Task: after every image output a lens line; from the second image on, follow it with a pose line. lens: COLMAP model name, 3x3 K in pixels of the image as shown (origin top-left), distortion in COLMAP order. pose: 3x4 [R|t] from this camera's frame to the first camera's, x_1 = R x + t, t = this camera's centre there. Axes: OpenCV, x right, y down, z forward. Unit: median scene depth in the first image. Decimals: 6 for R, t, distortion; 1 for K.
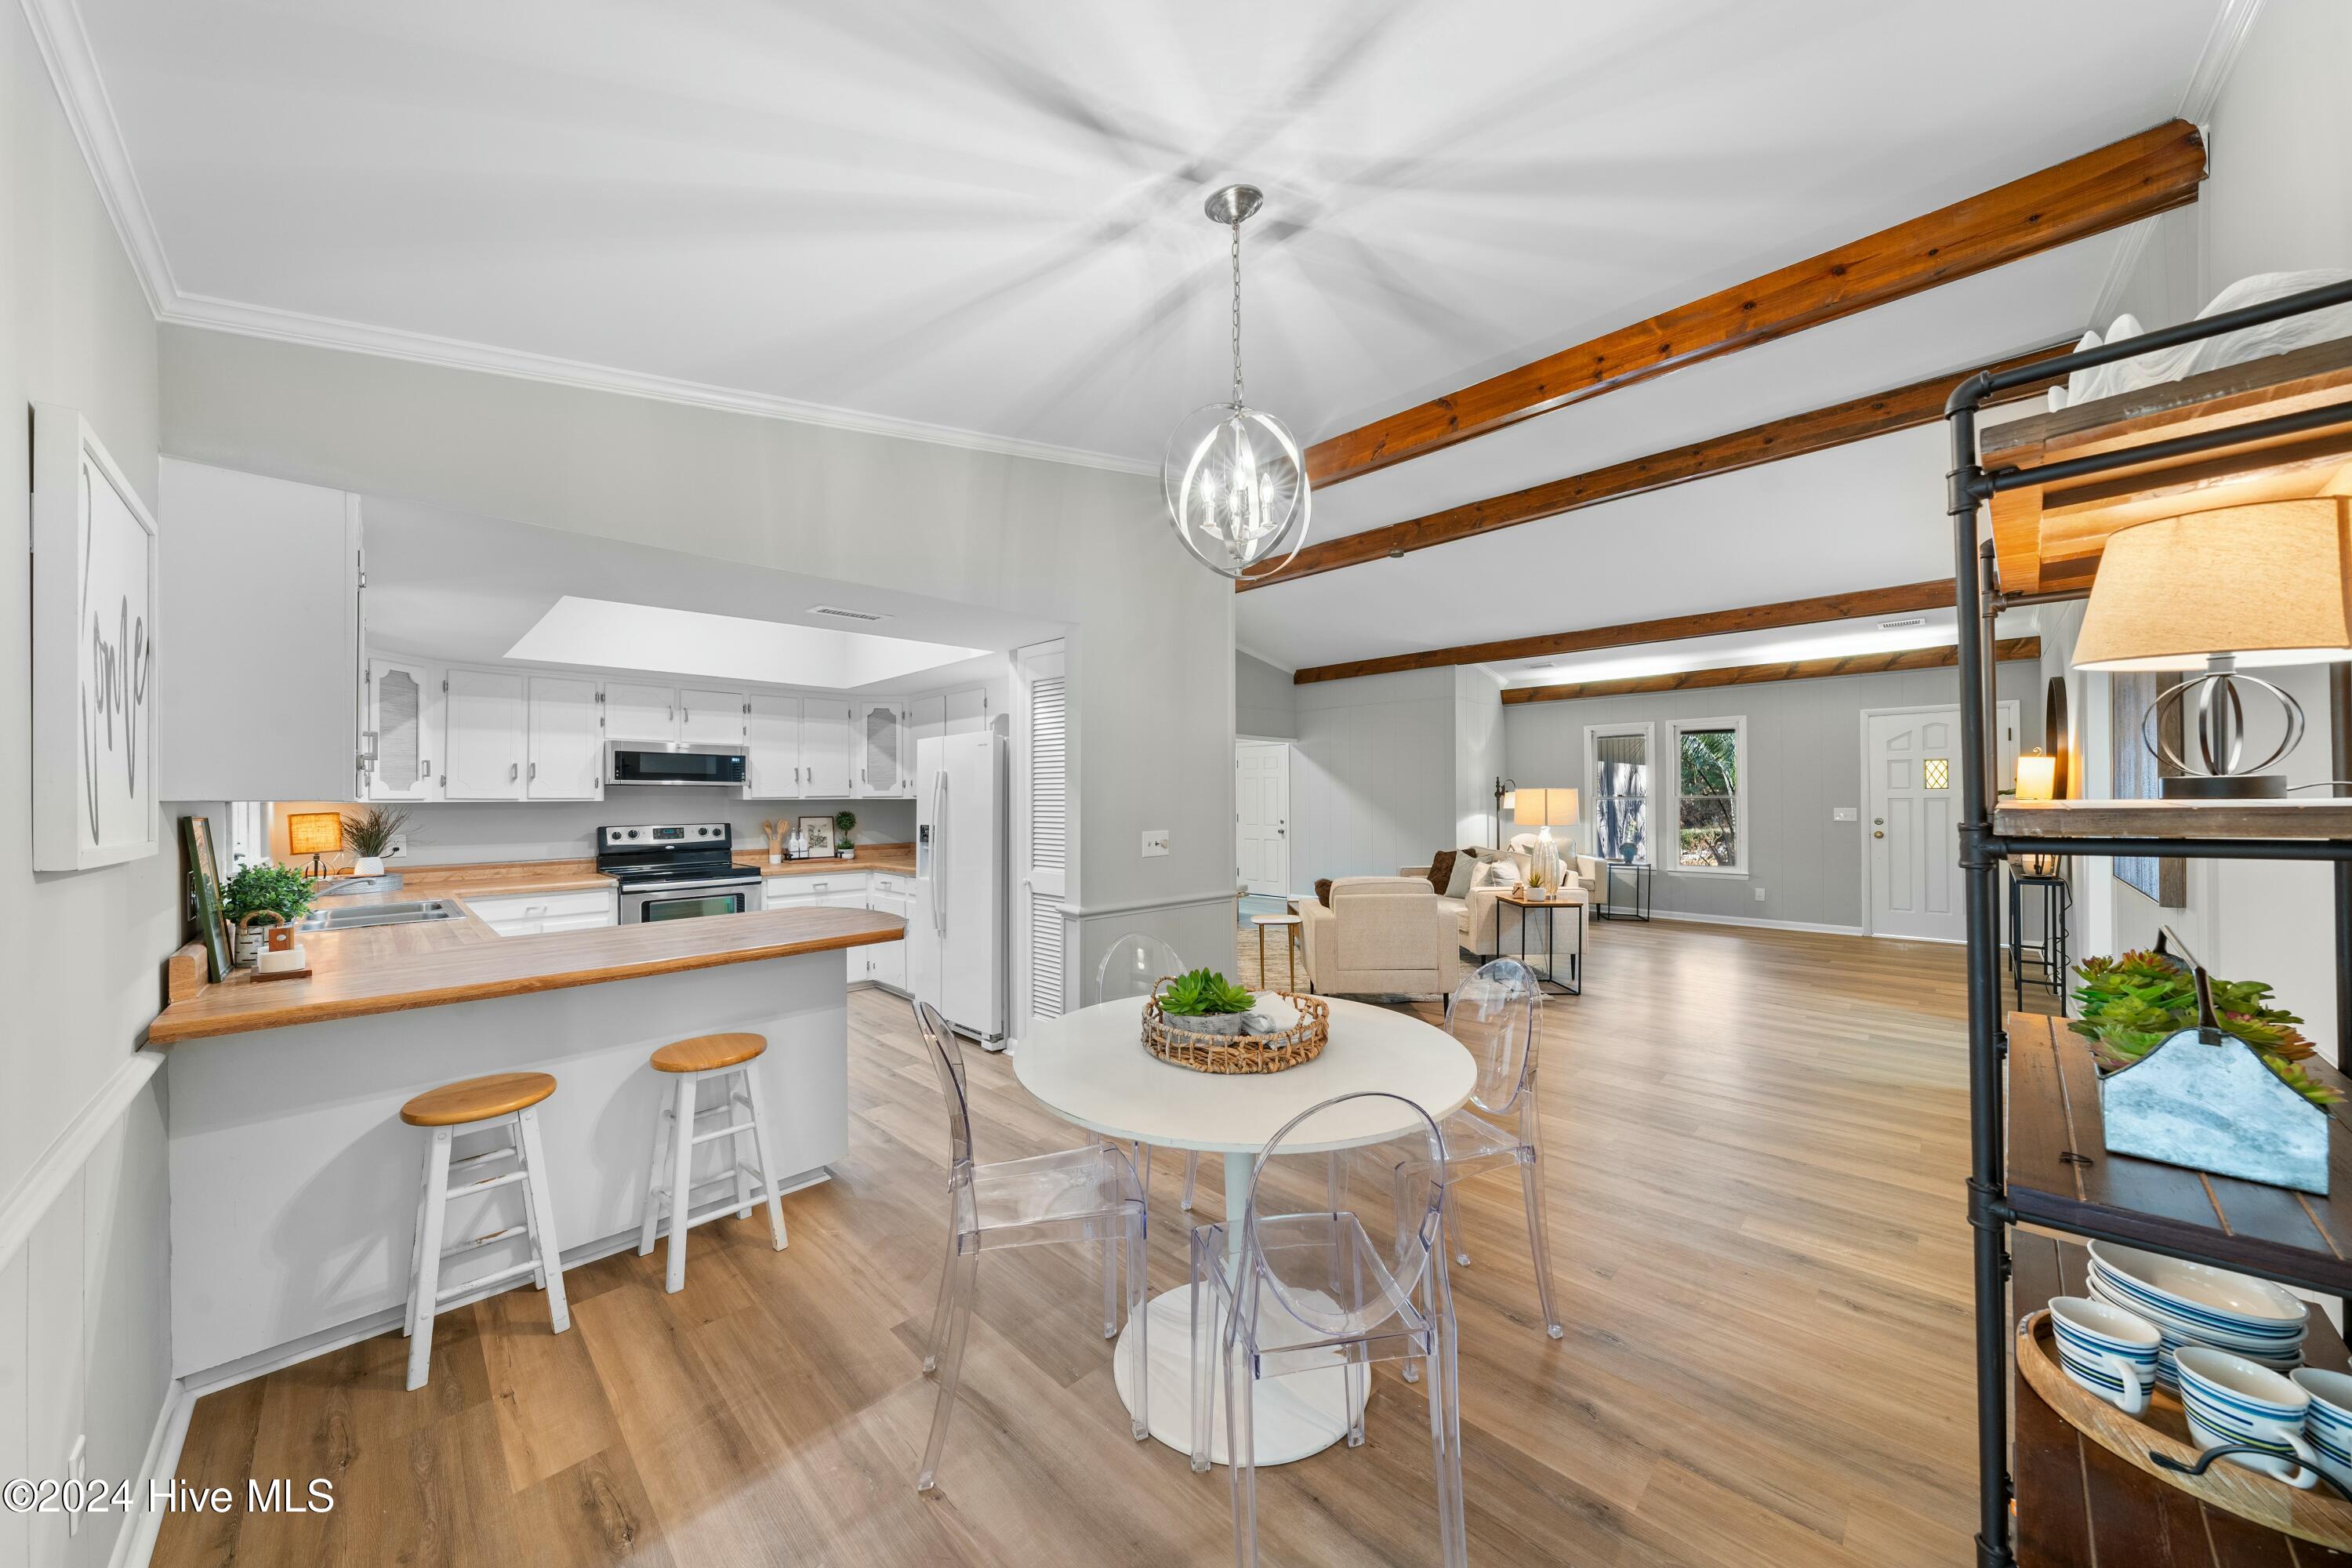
lens RADIAL K [[806.7, 0, 1181.0], [0, 806.7, 793.7], [0, 0, 1]] dist [-0.005789, -0.000153]
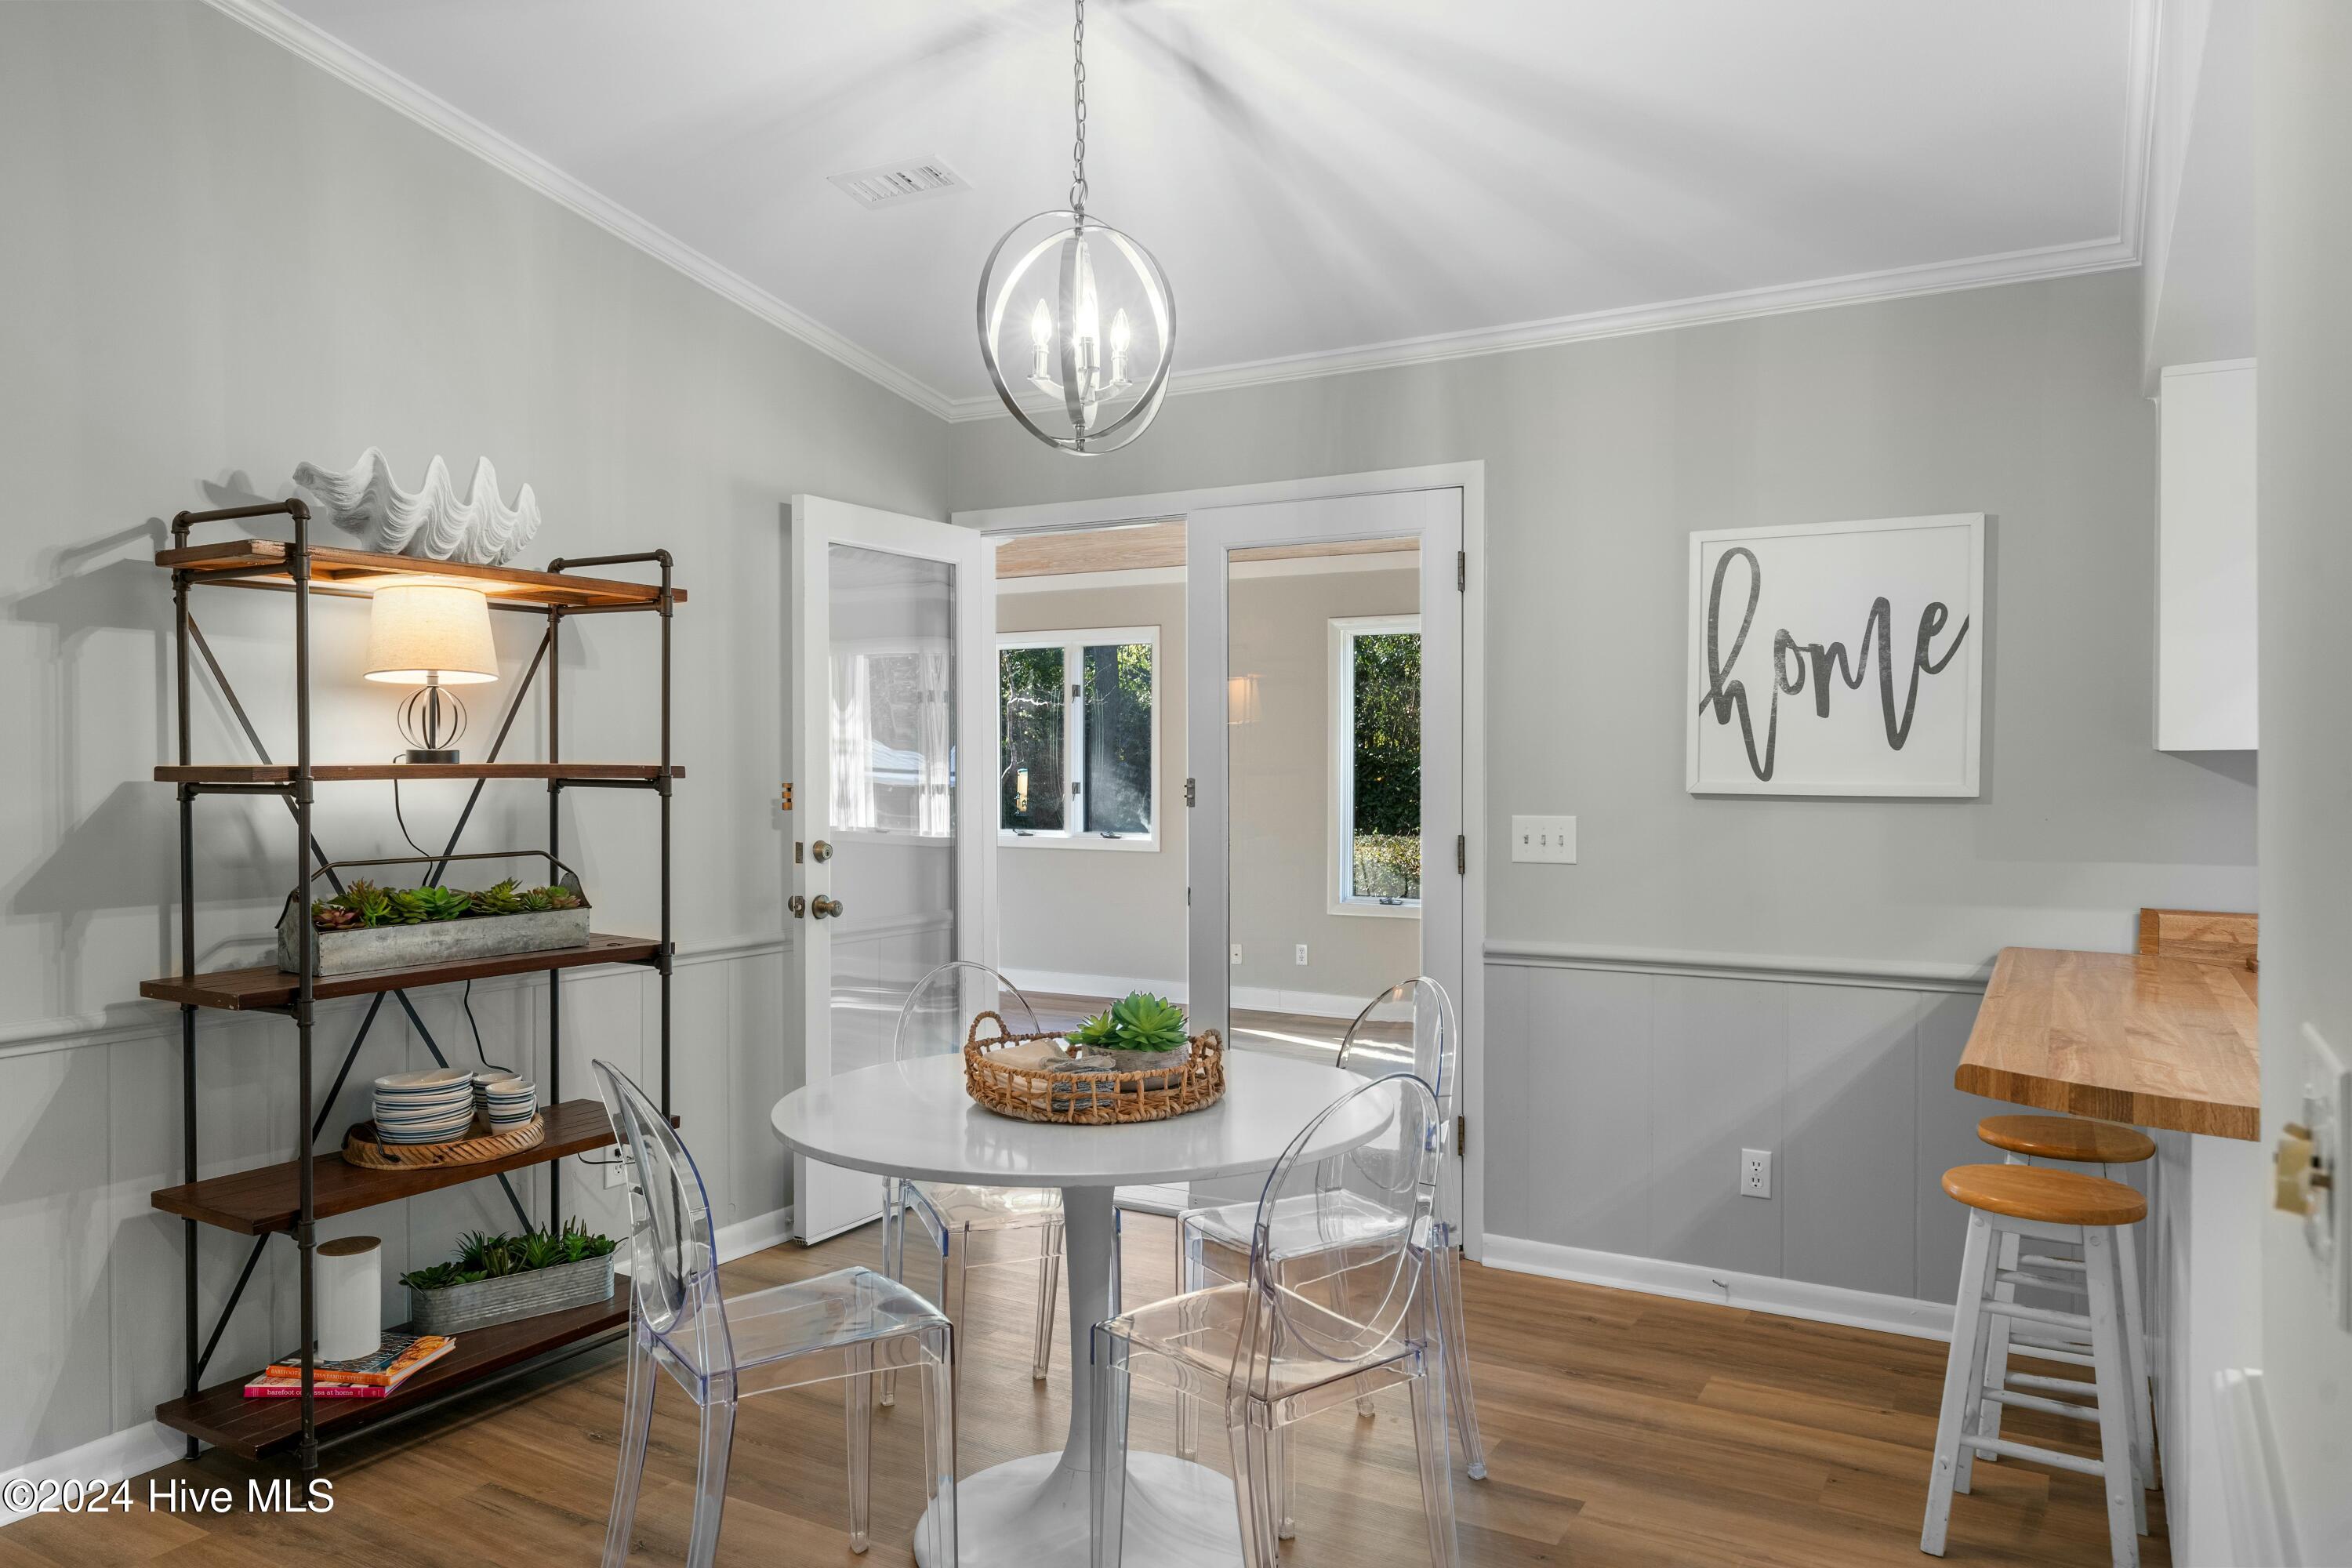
lens RADIAL K [[1578.0, 0, 1184.4], [0, 1578.0, 789.6], [0, 0, 1]] dist [0.000670, -0.000922]
pose [[-0.968300, 0.015208, -0.249327, 0.124580], [0.012030, 0.999826, 0.014266, 0.005547], [0.249501, 0.010814, -0.968314, 0.888849]]
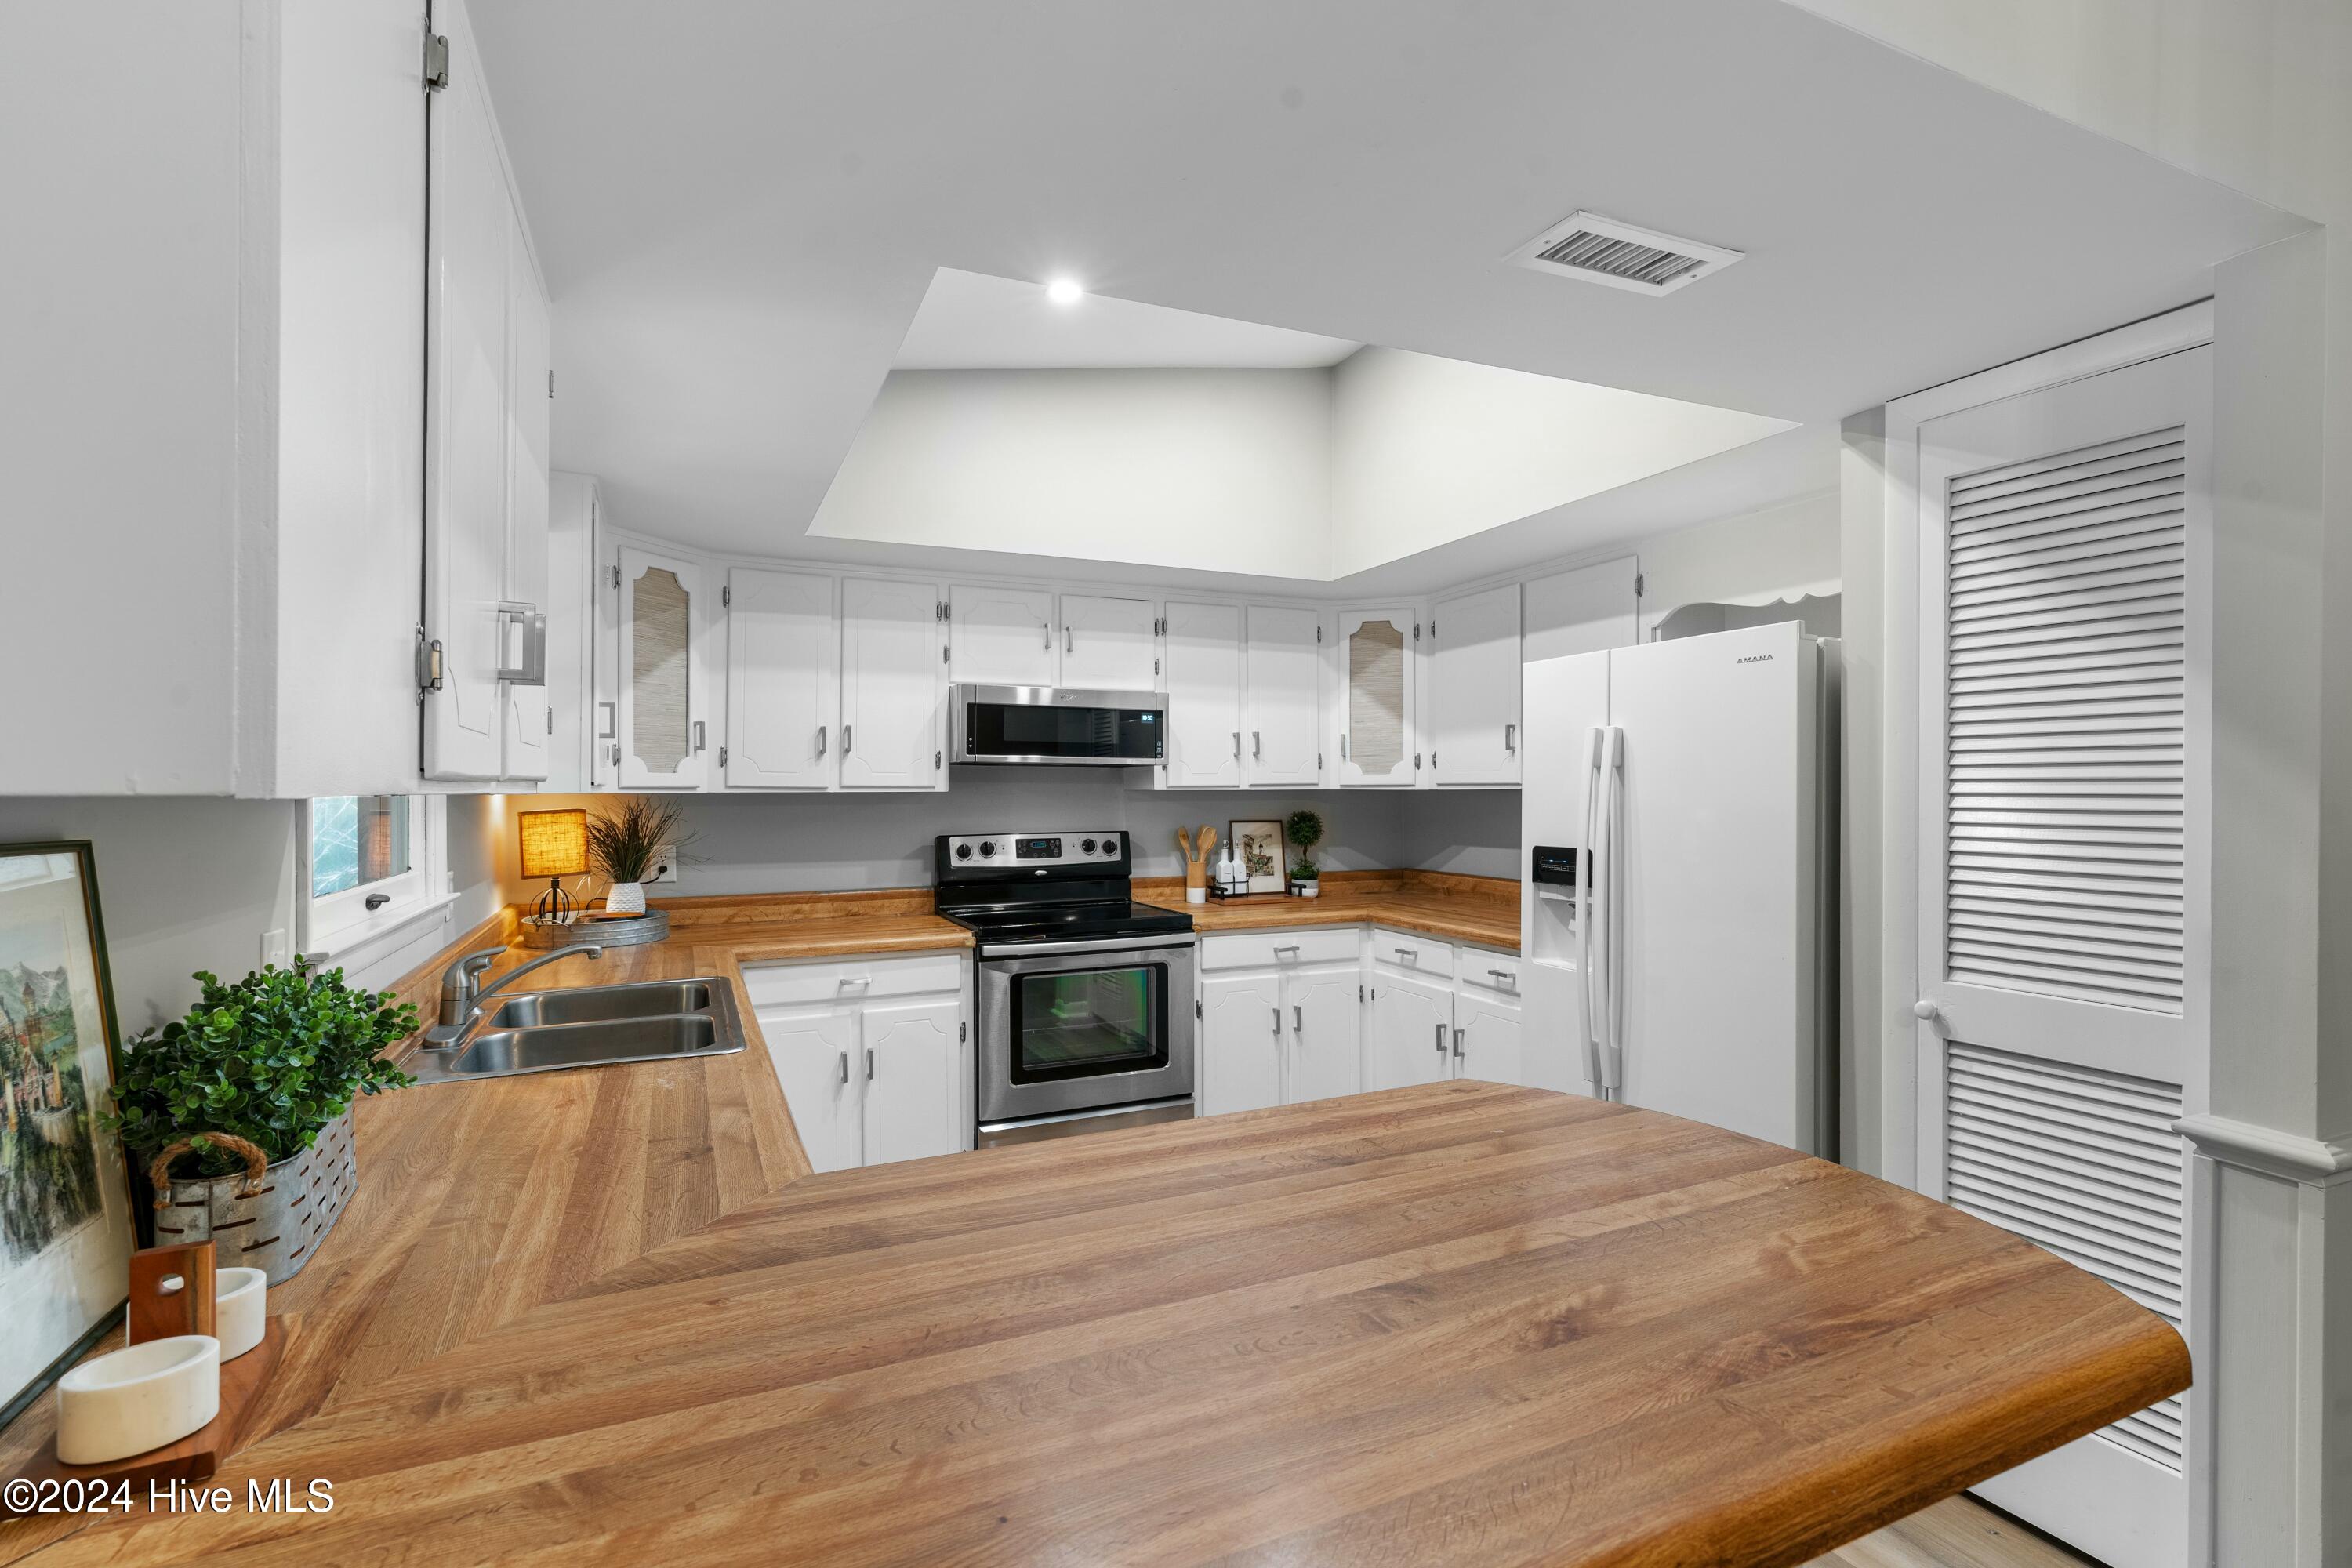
lens RADIAL K [[1099.3, 0, 1176.8], [0, 1099.3, 782.5], [0, 0, 1]] dist [-0.001062, -0.000397]
pose [[0.931809, 0.001299, -0.362946, -0.266883], [-0.001290, 0.999999, 0.000266, 0.001933], [0.362946, 0.000220, 0.931810, 0.311834]]
